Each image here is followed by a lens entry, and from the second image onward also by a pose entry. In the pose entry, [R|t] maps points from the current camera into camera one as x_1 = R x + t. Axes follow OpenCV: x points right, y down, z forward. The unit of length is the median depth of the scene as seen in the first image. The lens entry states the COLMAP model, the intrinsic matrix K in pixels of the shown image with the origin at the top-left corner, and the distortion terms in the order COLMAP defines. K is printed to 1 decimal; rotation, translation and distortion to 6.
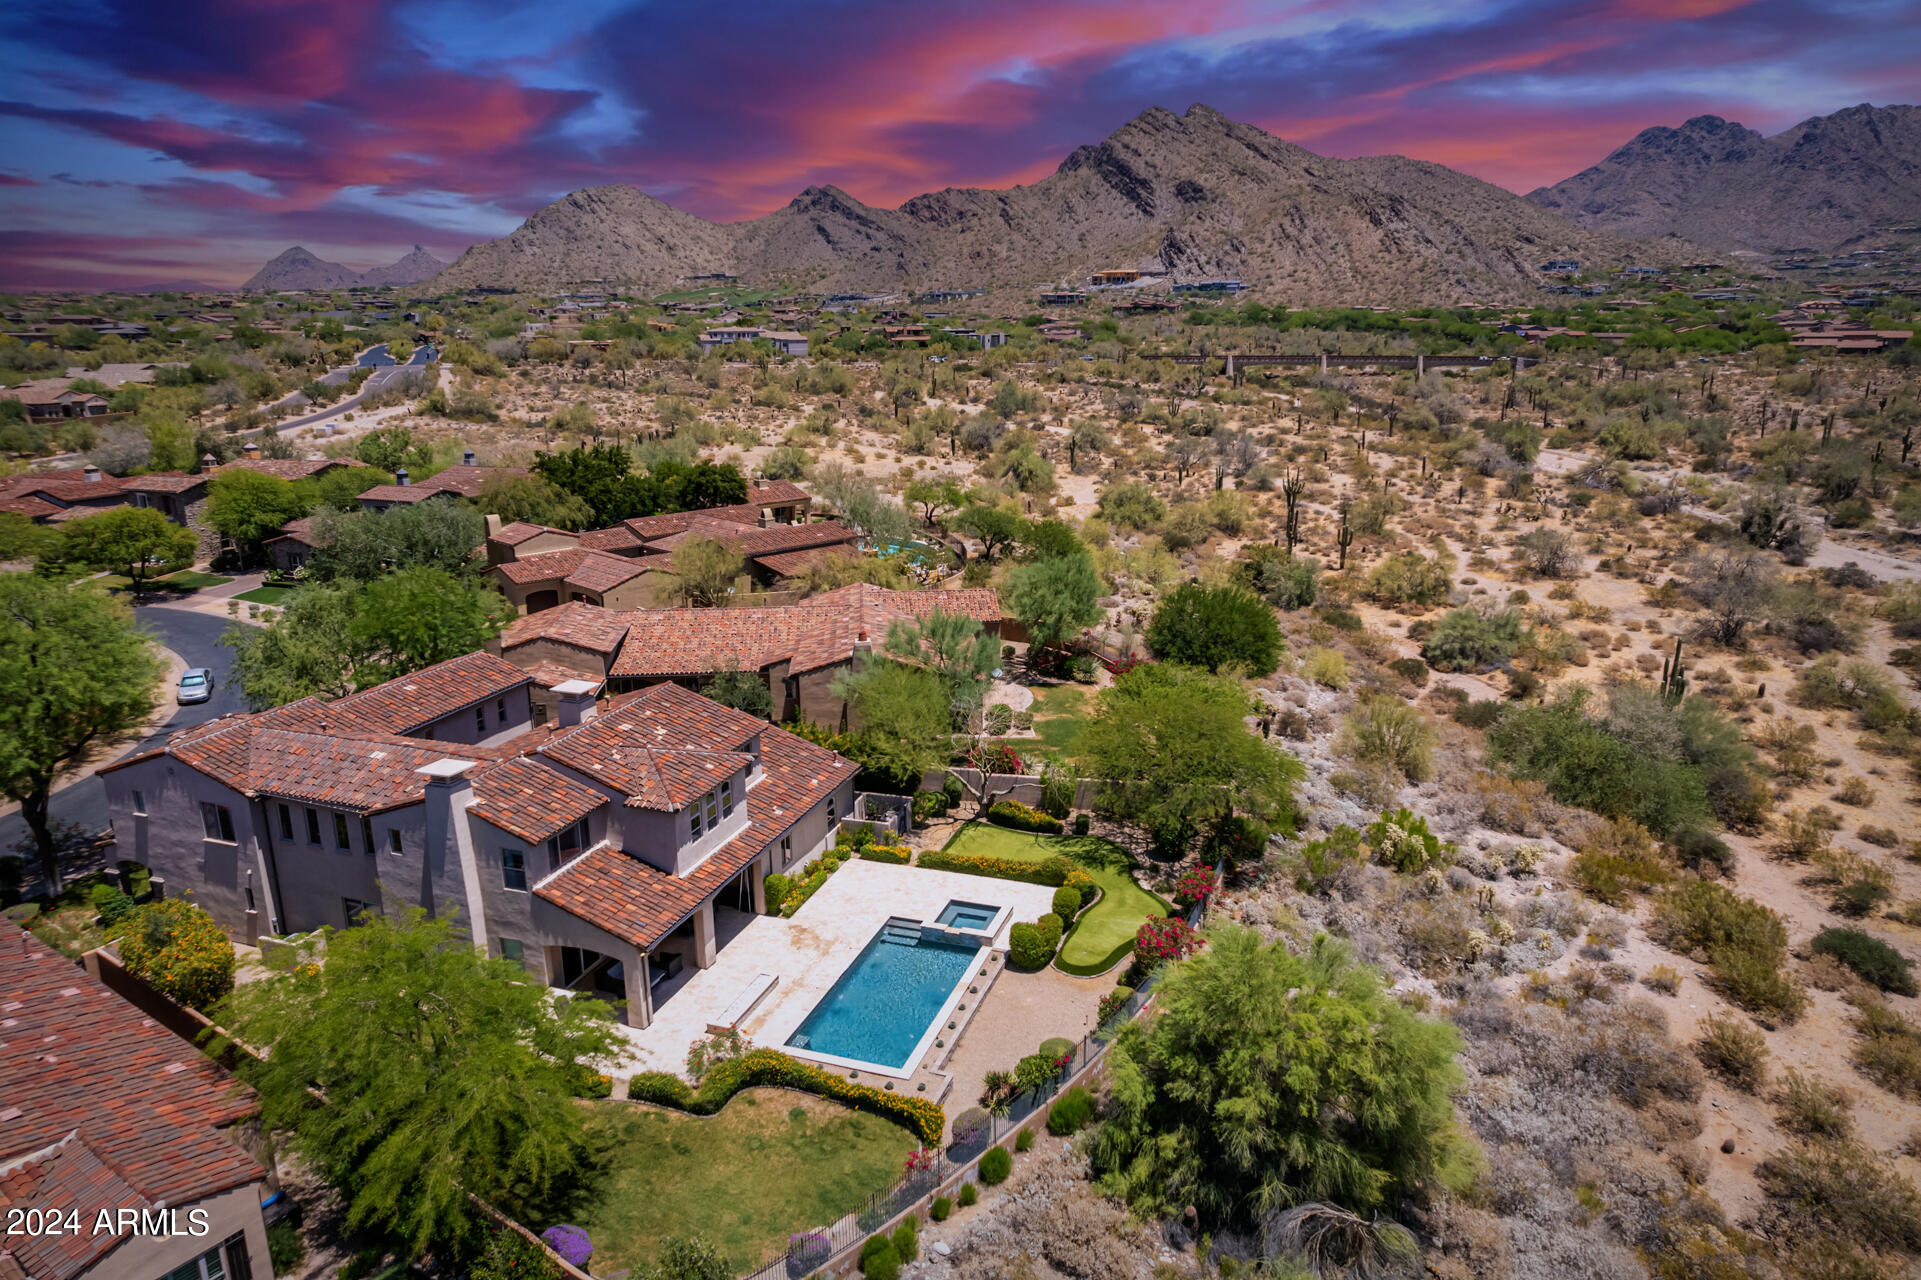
lens RADIAL K [[1227.8, 0, 961.0], [0, 1227.8, 636.8], [0, 0, 1]] dist [-0.071564, 0.064540]
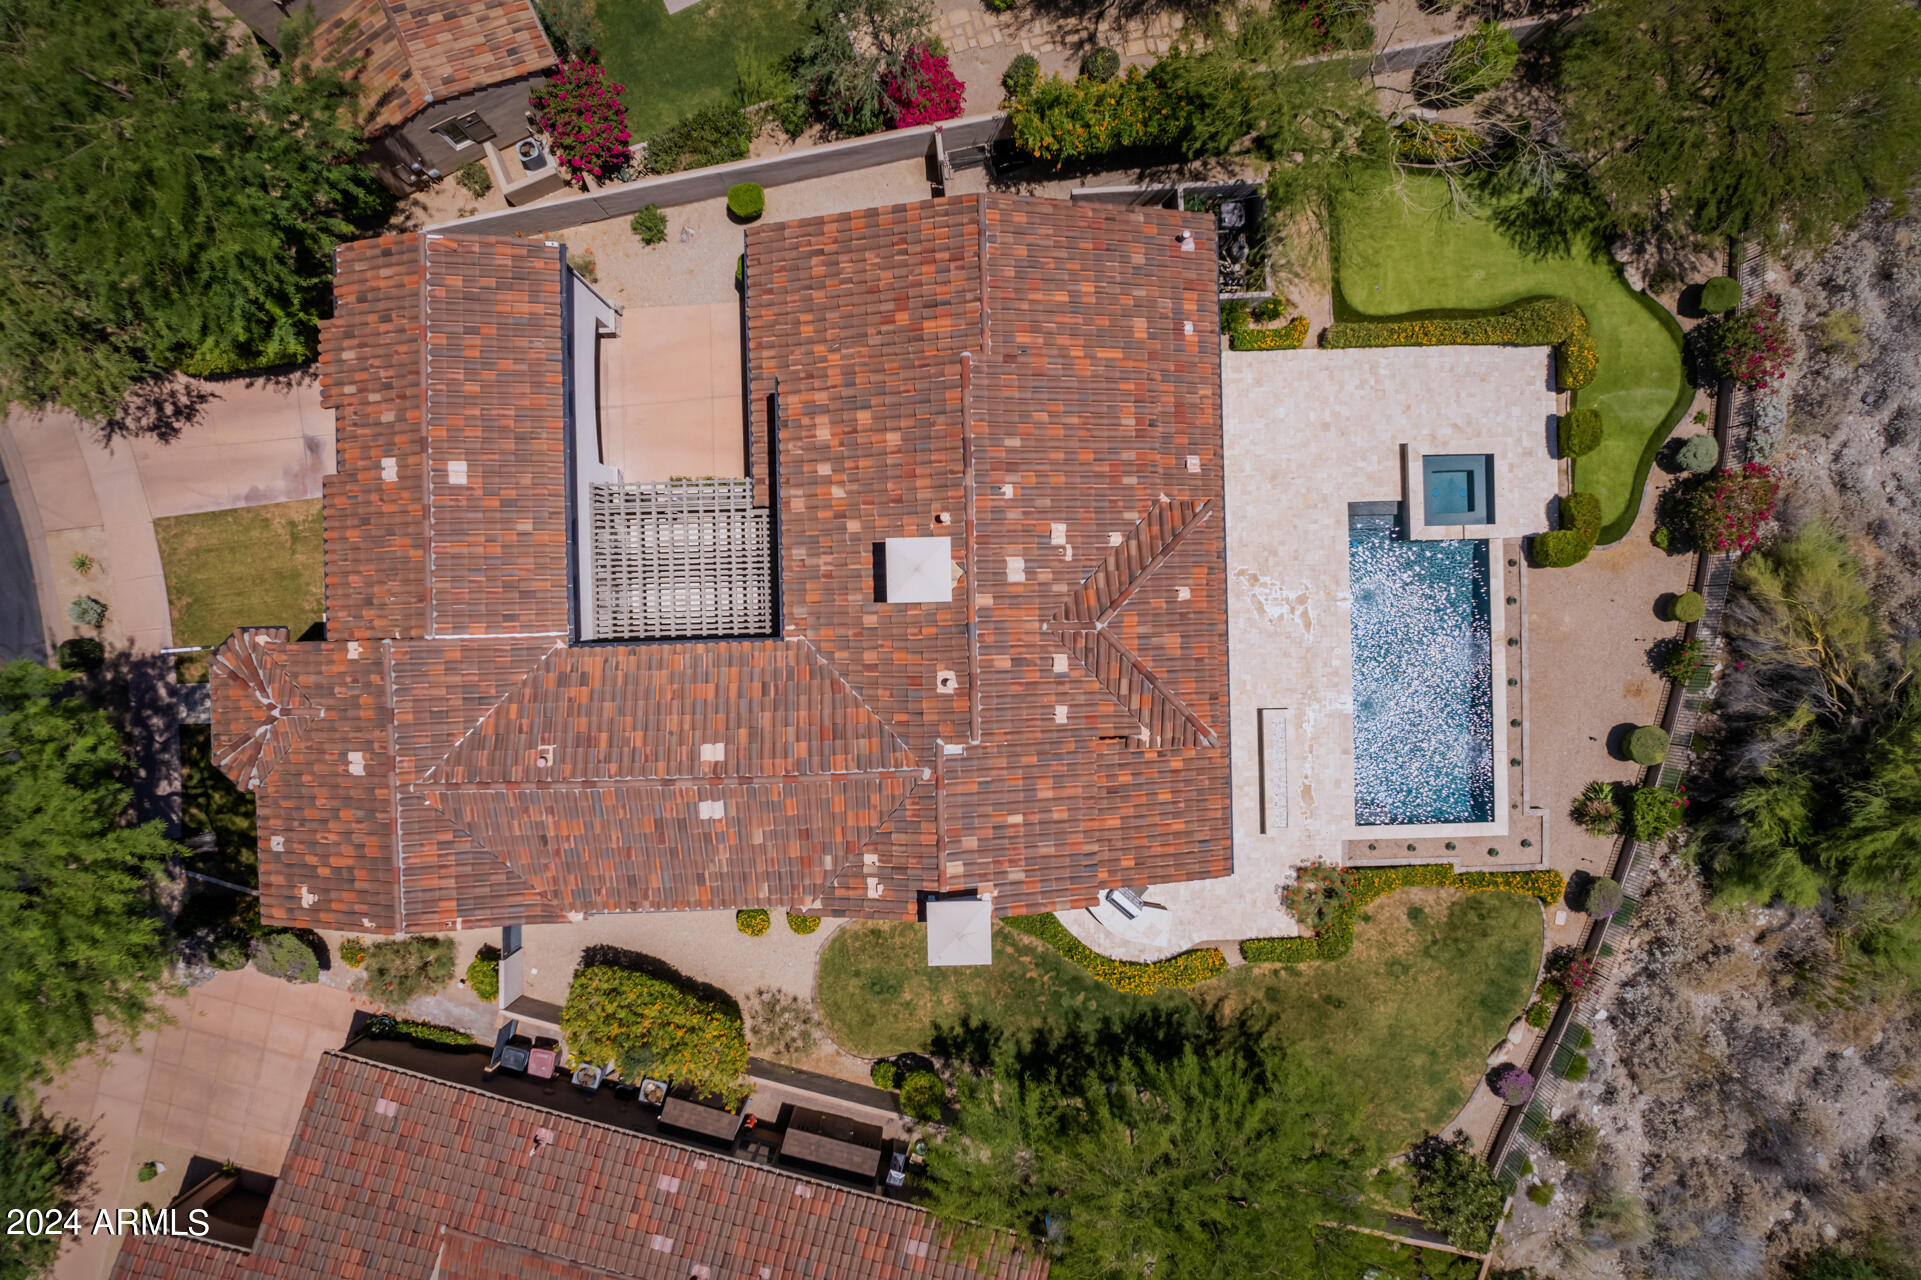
lens RADIAL K [[1227.8, 0, 955.5], [0, 1227.8, 650.0], [0, 0, 1]] dist [-0.071564, 0.064540]
pose [[0.938403, -0.345531, -0.002882, -0.318790], [0.085730, 0.224732, 0.970642, -0.504240], [-0.334739, -0.911101, 0.240511, 0.844994]]
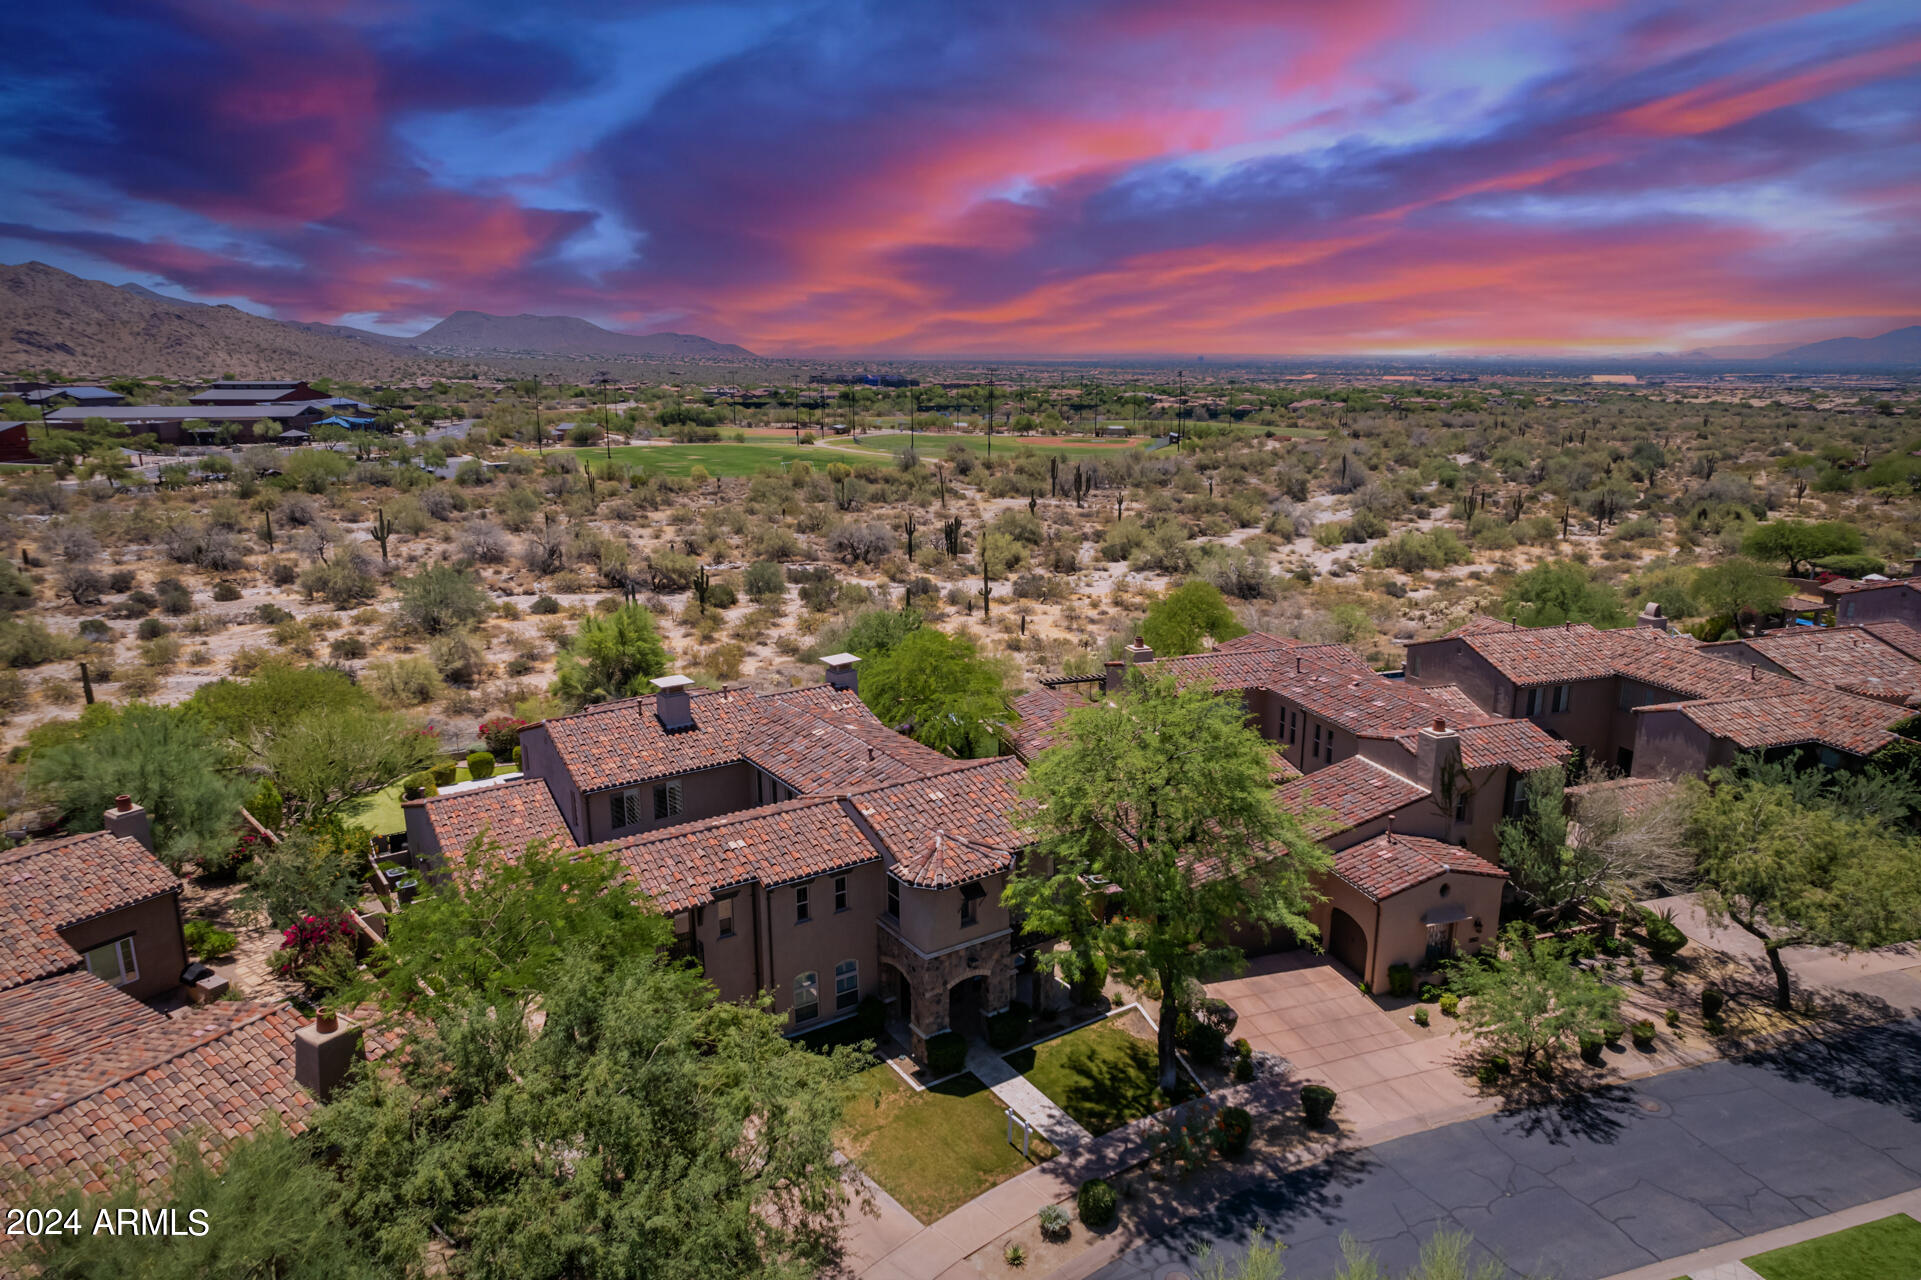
lens RADIAL K [[1227.8, 0, 959.1], [0, 1227.8, 620.6], [0, 0, 1]] dist [-0.071564, 0.064540]
pose [[-0.797733, -0.133512, 0.588045, -1.139833], [0.158636, 0.894366, 0.418263, -0.403254], [-0.581770, 0.426947, -0.692286, 1.591919]]
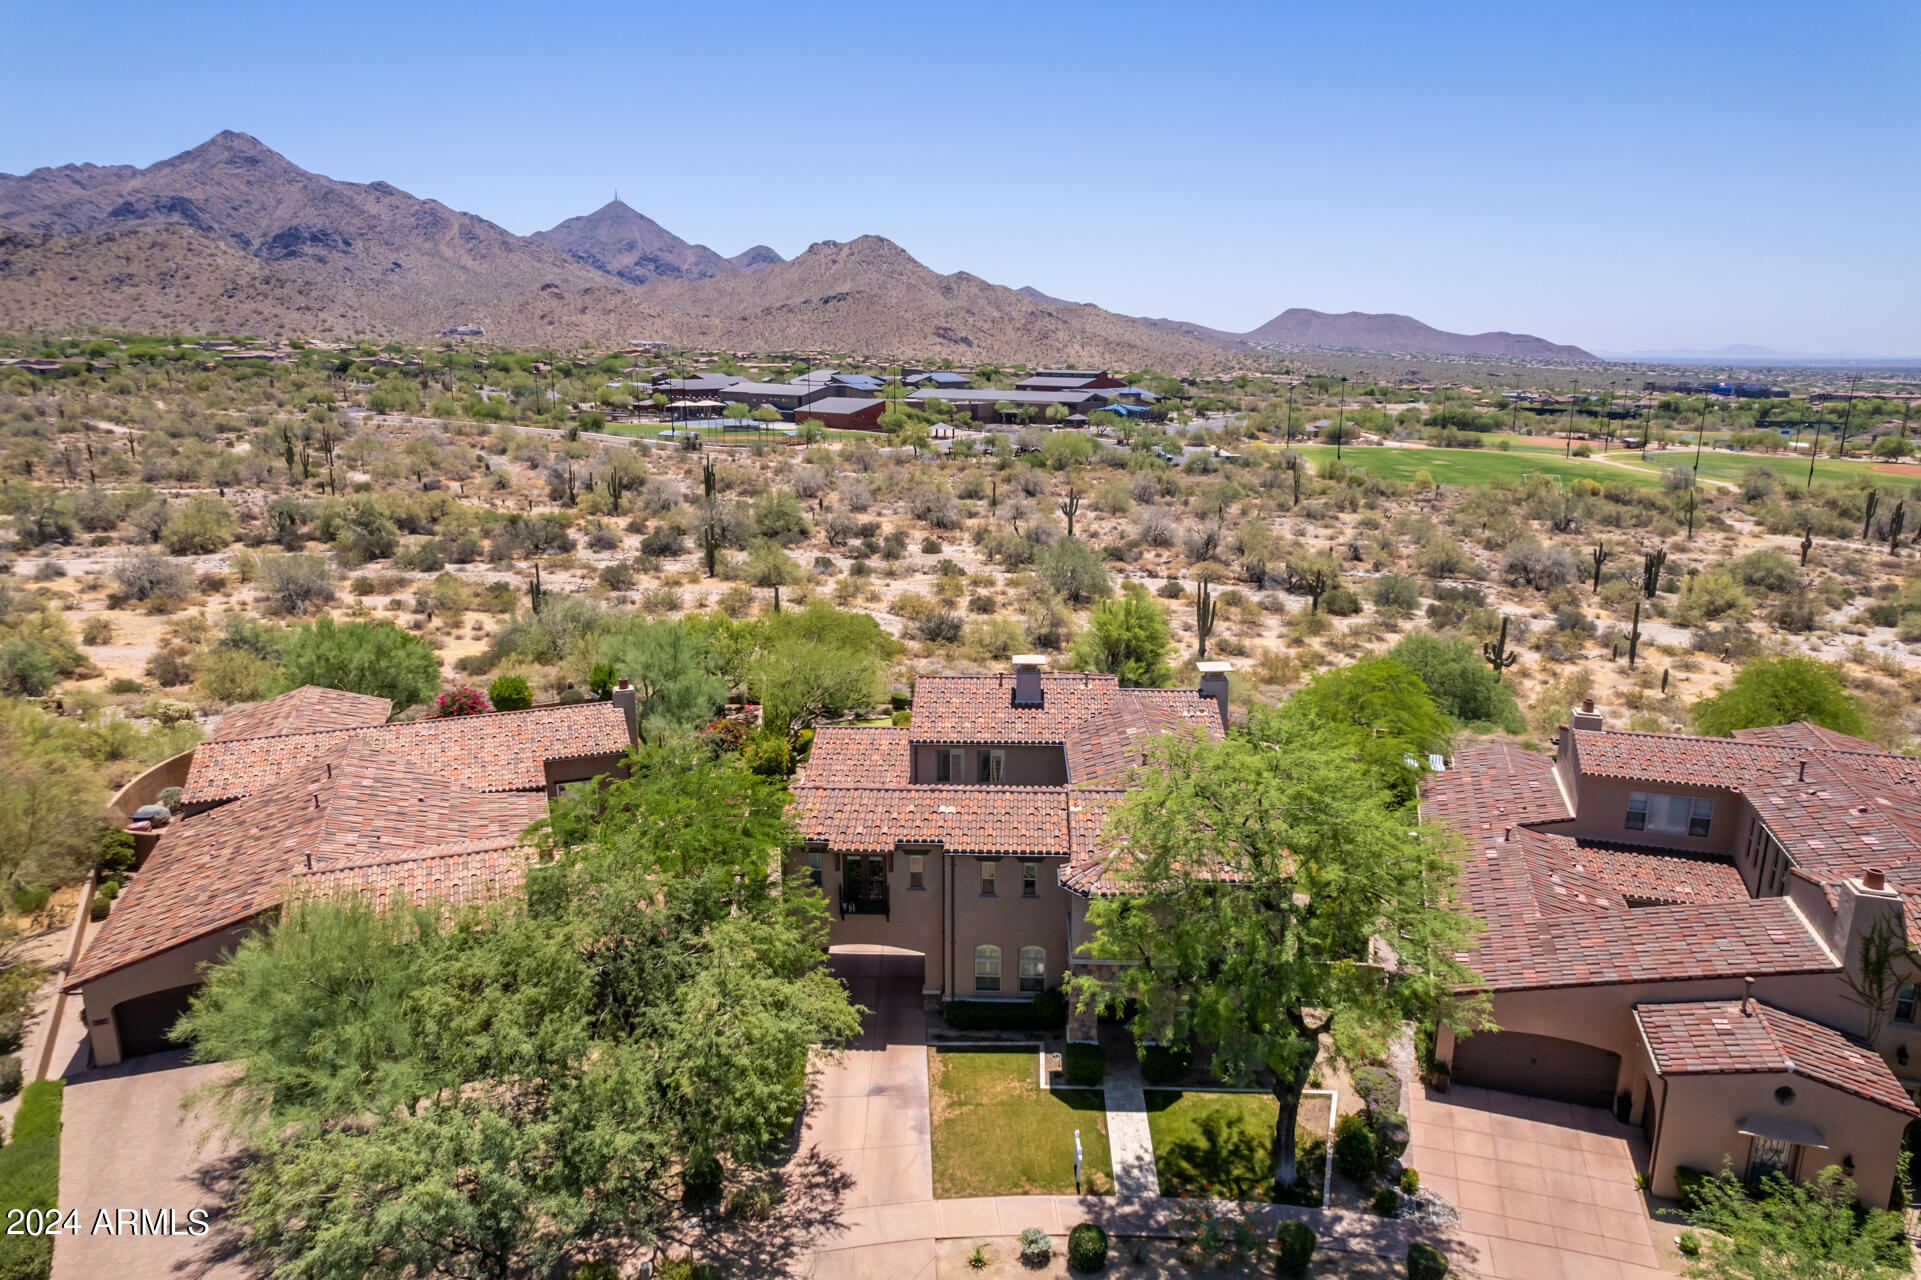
lens RADIAL K [[1227.8, 0, 962.3], [0, 1227.8, 647.2], [0, 0, 1]] dist [-0.071564, 0.064540]
pose [[-0.280241, -0.234121, 0.930942, -1.354998], [0.251989, 0.917848, 0.306685, -0.322982], [-0.926265, 0.320533, -0.198223, 1.300224]]
